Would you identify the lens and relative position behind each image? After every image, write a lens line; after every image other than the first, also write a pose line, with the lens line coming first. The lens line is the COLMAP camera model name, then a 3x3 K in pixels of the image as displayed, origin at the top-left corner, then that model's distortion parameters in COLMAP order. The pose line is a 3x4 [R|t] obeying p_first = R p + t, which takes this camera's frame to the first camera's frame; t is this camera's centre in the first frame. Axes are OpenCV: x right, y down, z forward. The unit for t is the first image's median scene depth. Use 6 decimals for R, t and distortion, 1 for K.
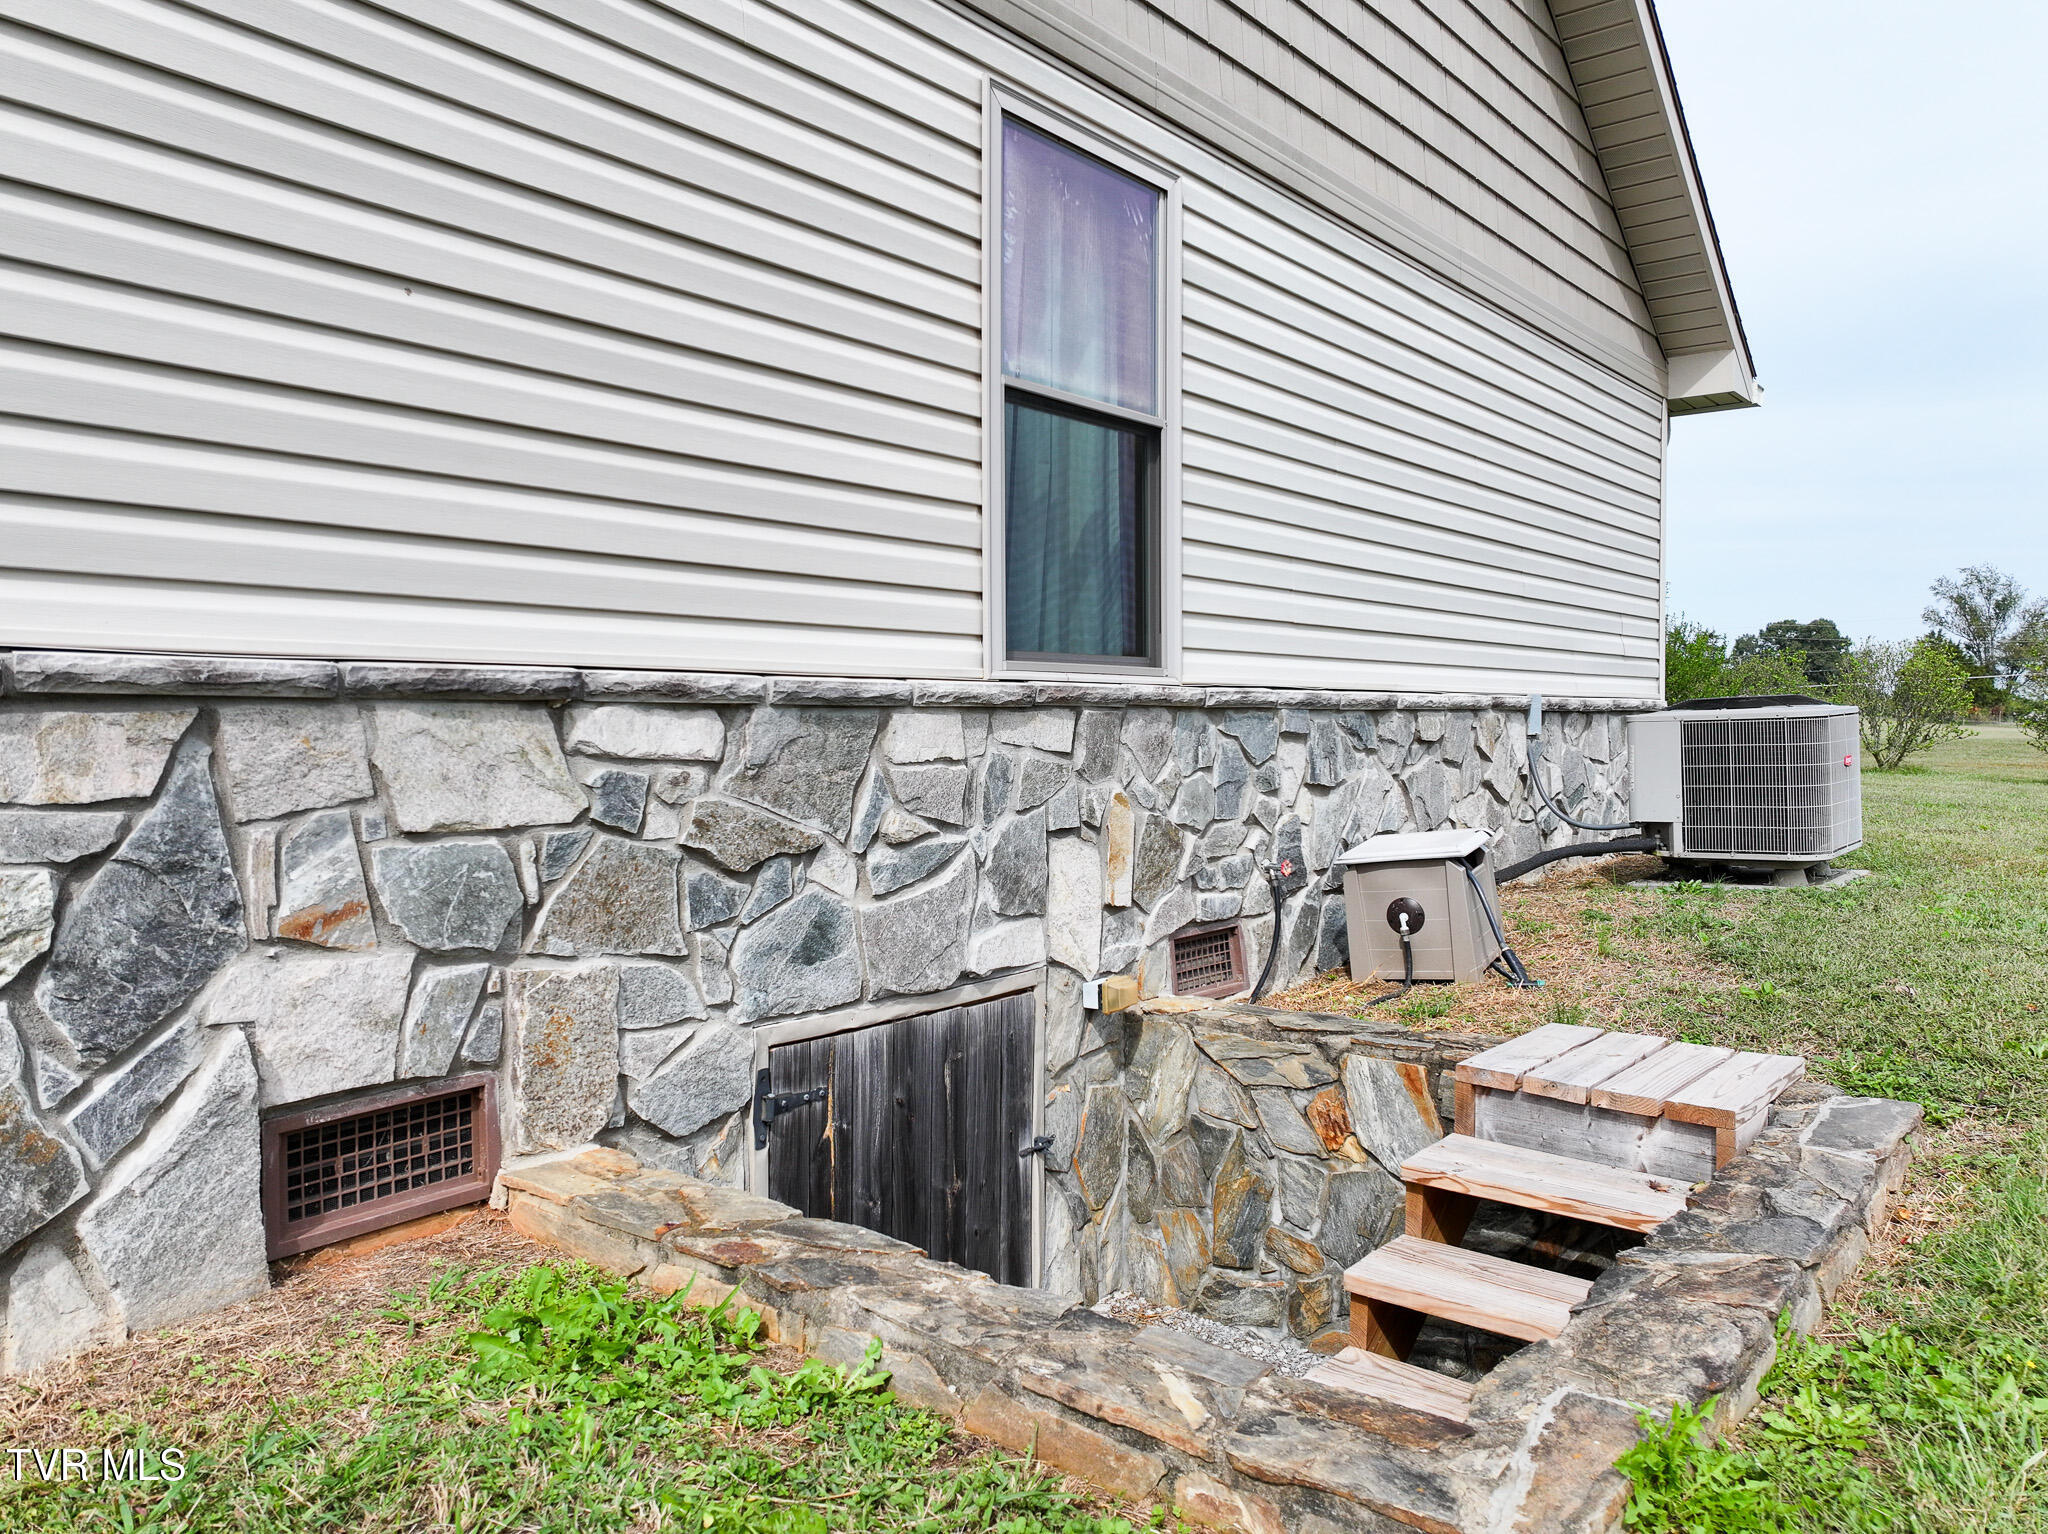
lens RADIAL K [[1446.5, 0, 1028.7], [0, 1446.5, 754.4], [0, 0, 1]] dist [0.009397, -0.003759]
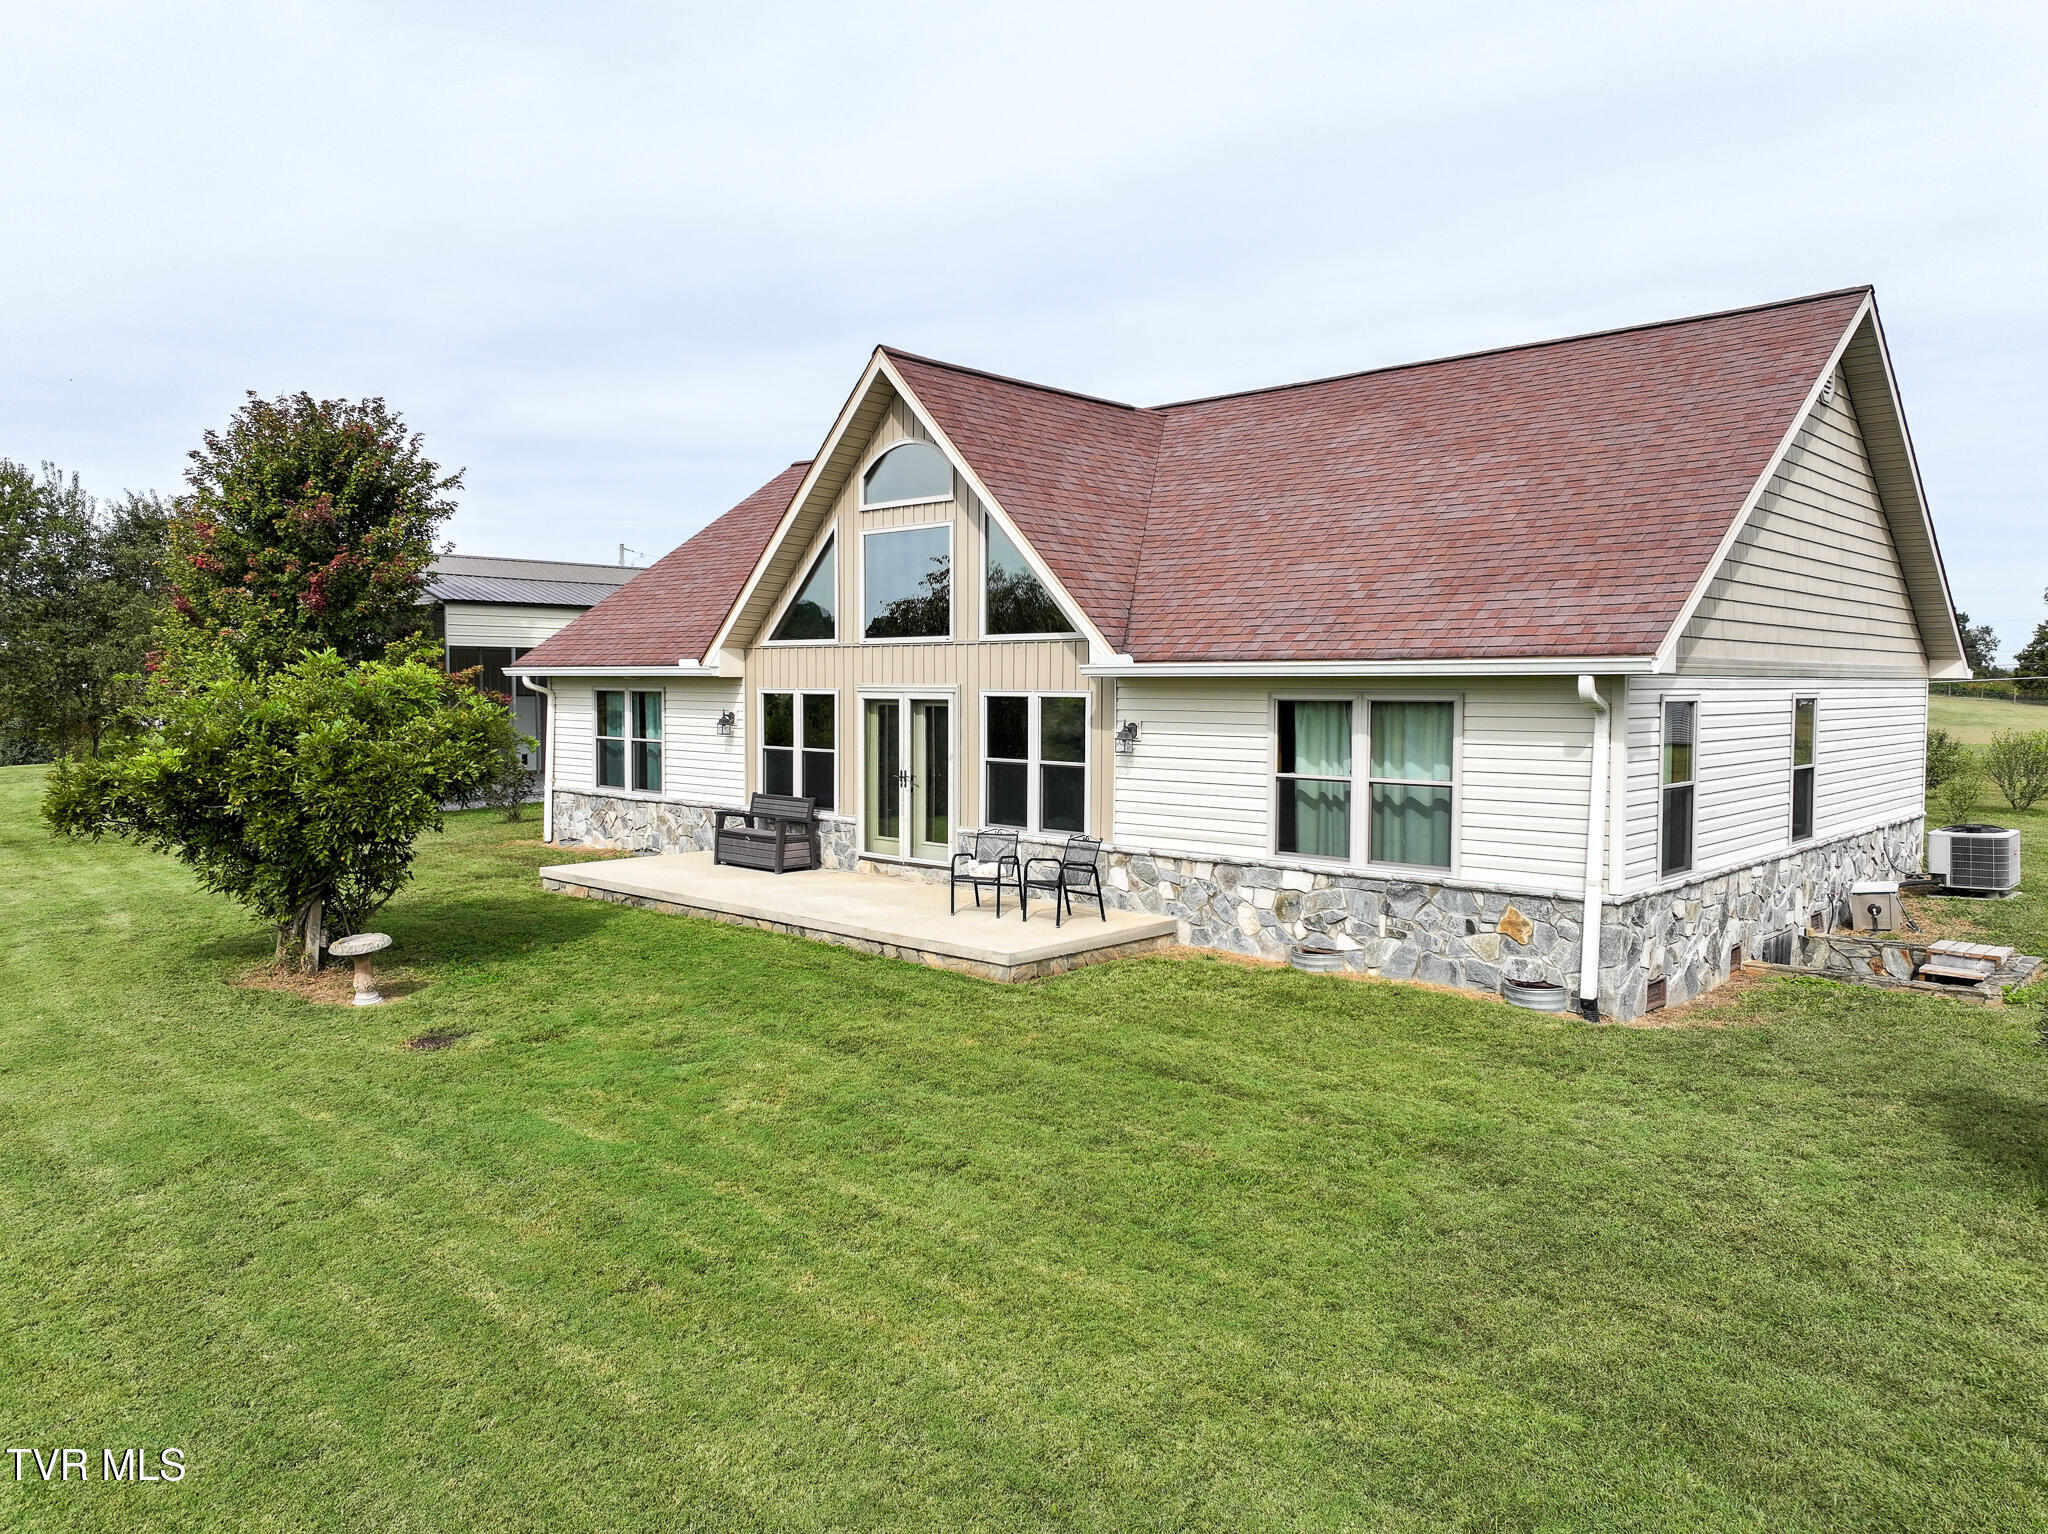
lens RADIAL K [[1435.7, 0, 1033.3], [0, 1435.7, 759.8], [0, 0, 1]] dist [0.004519, 0.002542]
pose [[0.998361, 0.010535, -0.056259, -1.135637], [-0.008770, 0.999464, 0.031535, -0.241980], [0.056561, -0.030990, 0.997918, -1.812109]]
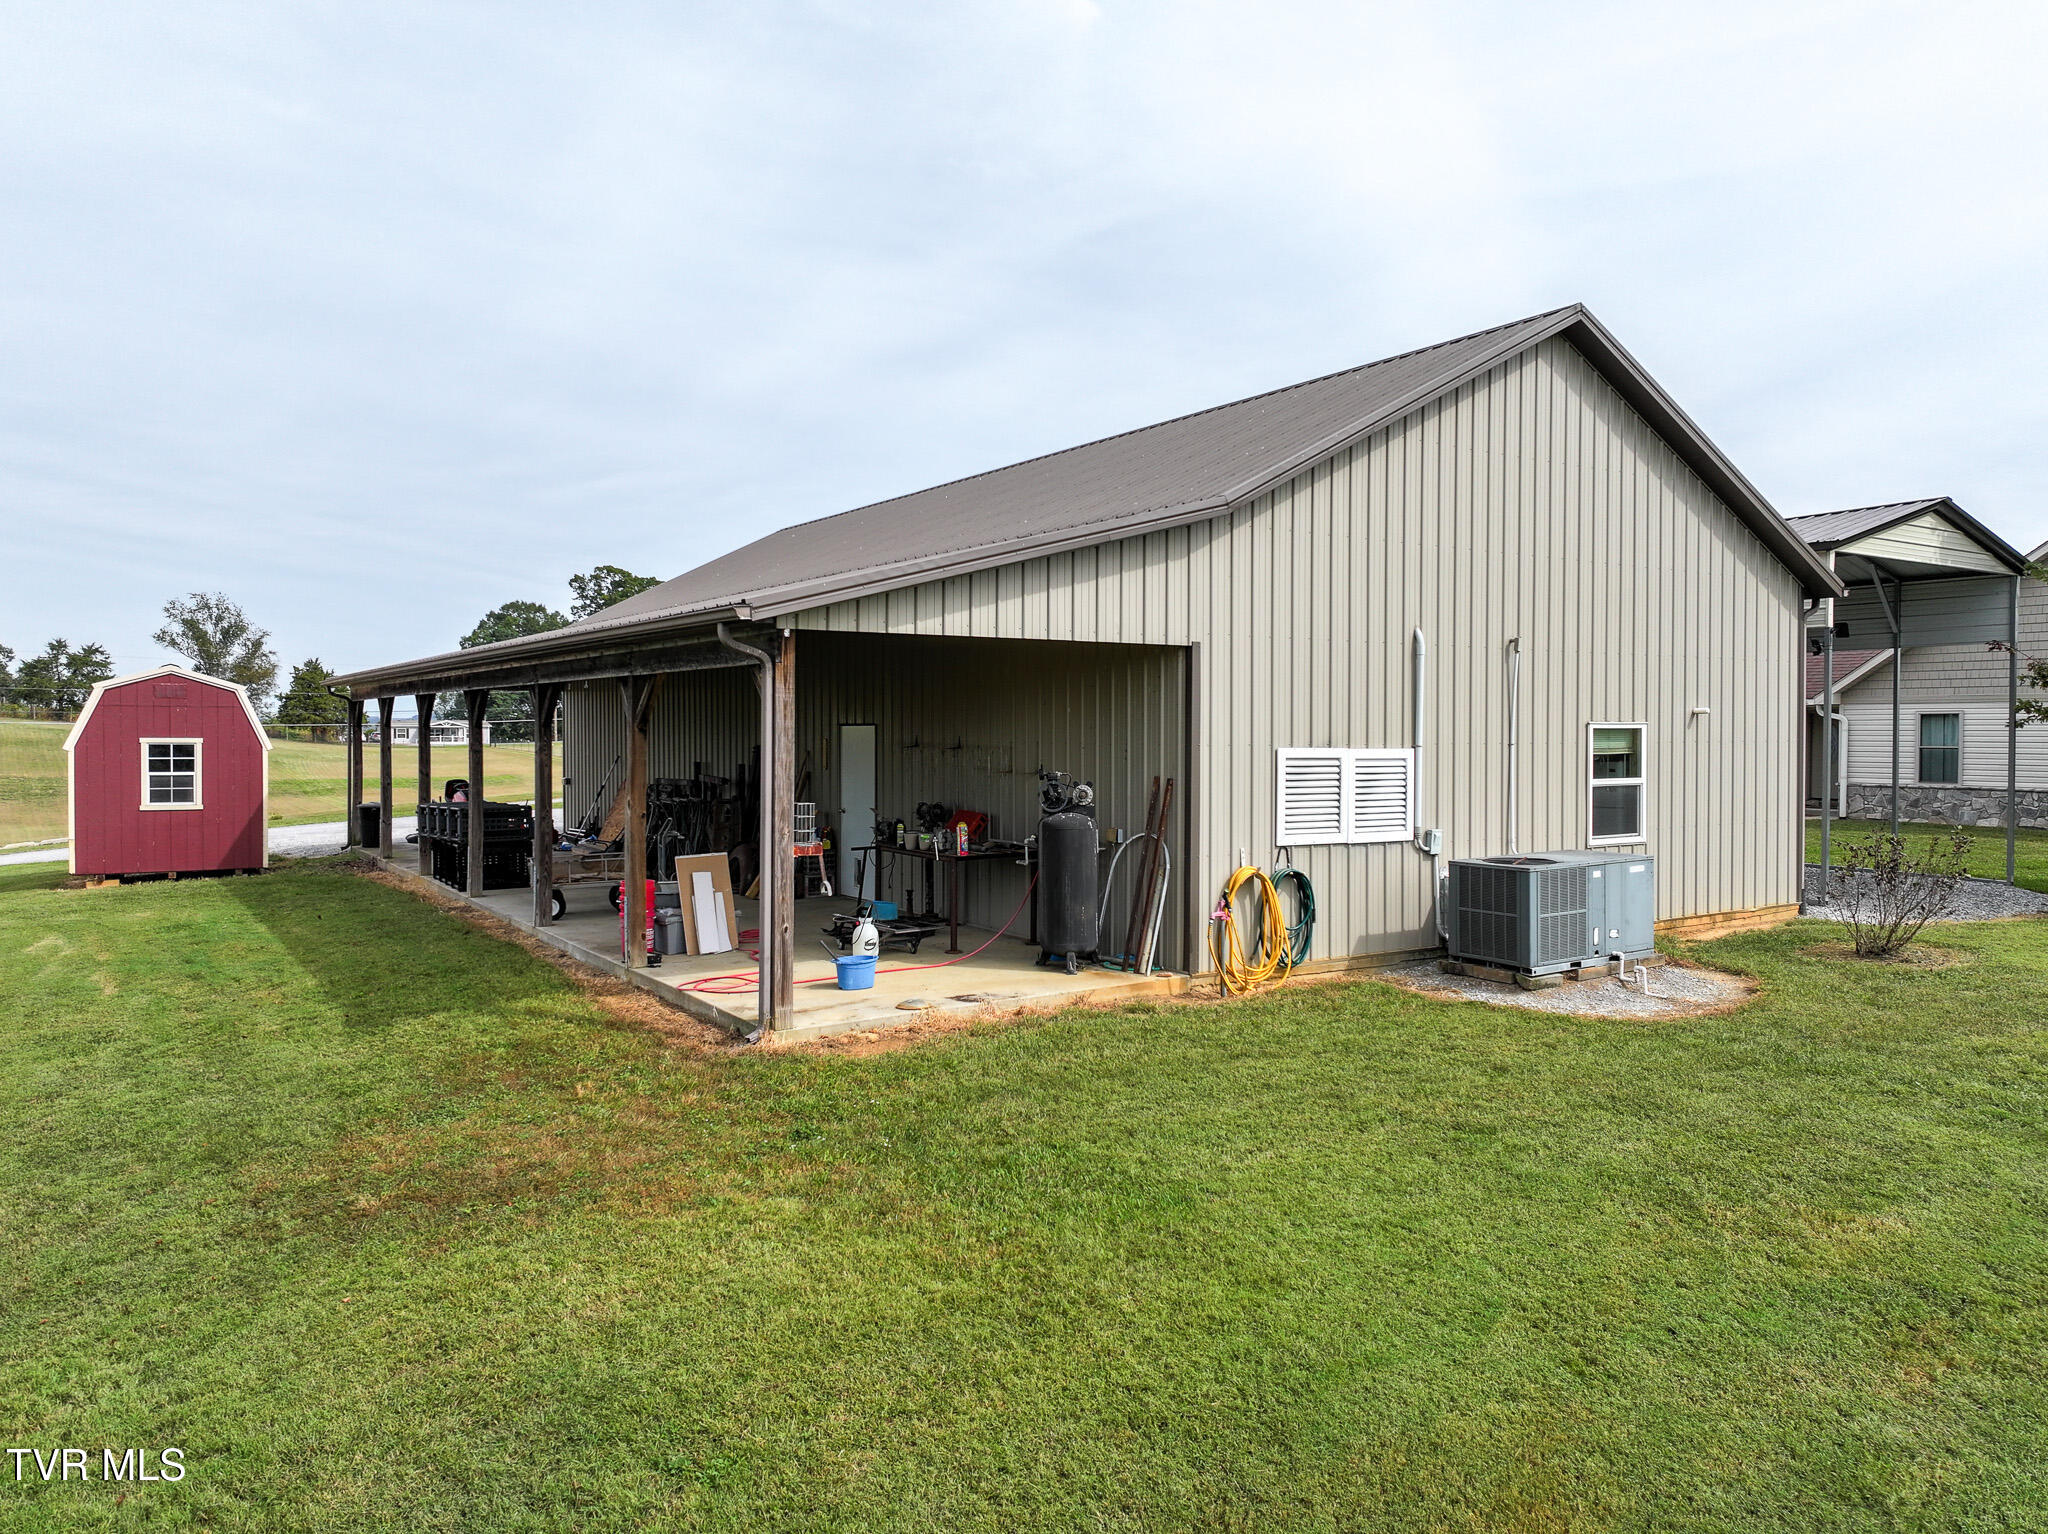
lens RADIAL K [[1418.9, 0, 1027.1], [0, 1418.9, 765.1], [0, 0, 1]] dist [0.002567, 0.003560]
pose [[0.277012, -0.021063, 0.960636, -7.359188], [0.019775, 0.999673, 0.016217, -0.284277], [-0.960663, 0.014504, 0.277338, 4.512114]]
